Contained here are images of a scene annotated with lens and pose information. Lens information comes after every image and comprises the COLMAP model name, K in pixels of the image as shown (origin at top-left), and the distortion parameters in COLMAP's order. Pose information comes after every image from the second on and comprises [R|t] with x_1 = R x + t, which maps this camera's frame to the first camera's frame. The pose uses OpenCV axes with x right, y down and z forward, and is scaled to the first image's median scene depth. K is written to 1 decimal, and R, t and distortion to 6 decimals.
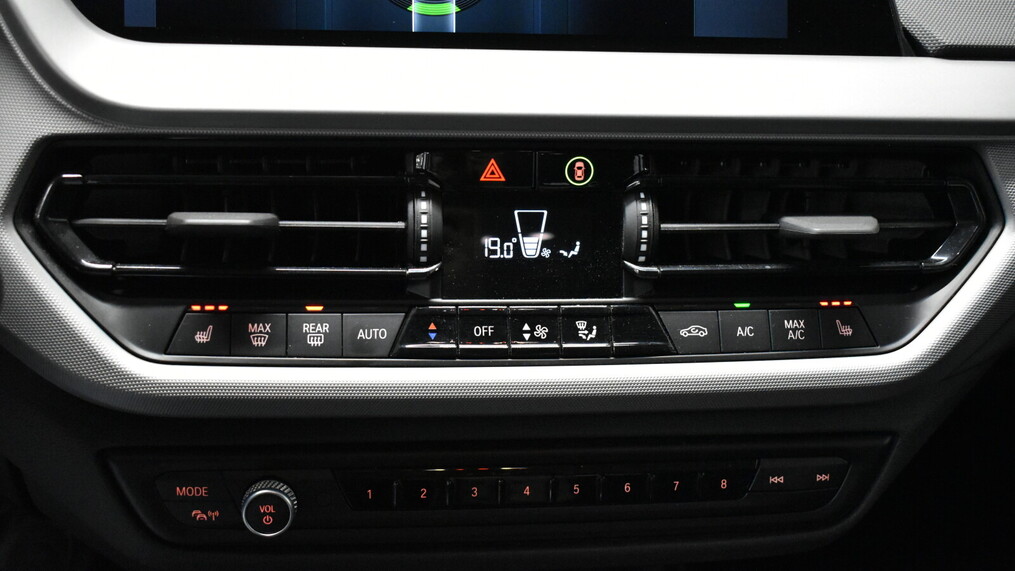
lens RADIAL K [[1240.0, 0, 507.5], [0, 1240.0, 285.5], [0, 0, 1]] dist [-0.024003, -0.020535]
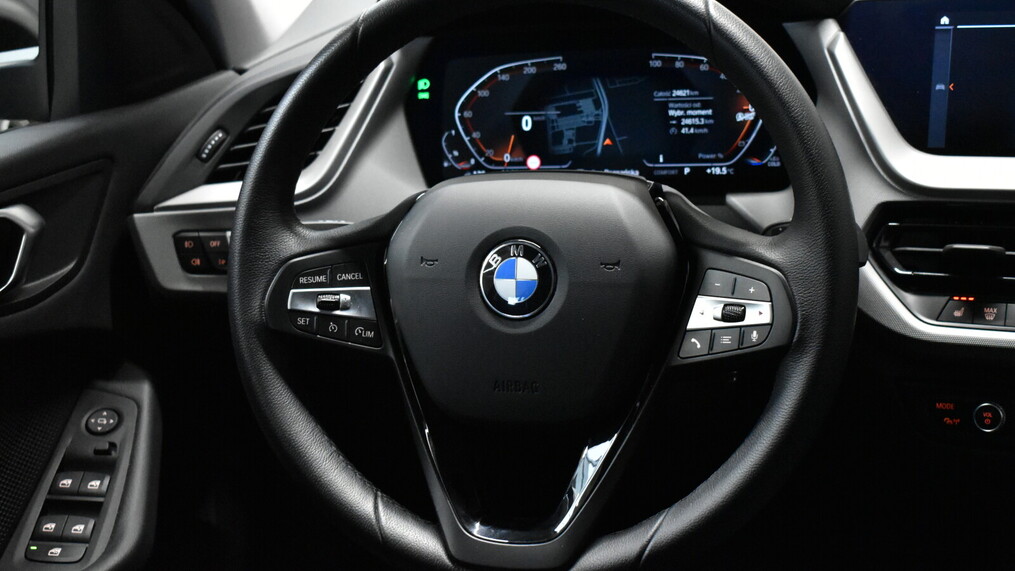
lens RADIAL K [[1684.5, 0, 507.5], [0, 1684.5, 285.5], [0, 0, 1]] dist [-0.026097, -0.111454]
pose [[0.868924, 0.022799, -0.494420, 0.379457], [-0.119263, 0.979149, -0.164449, 0.467960], [0.480362, 0.201860, 0.853525, -1.365456]]
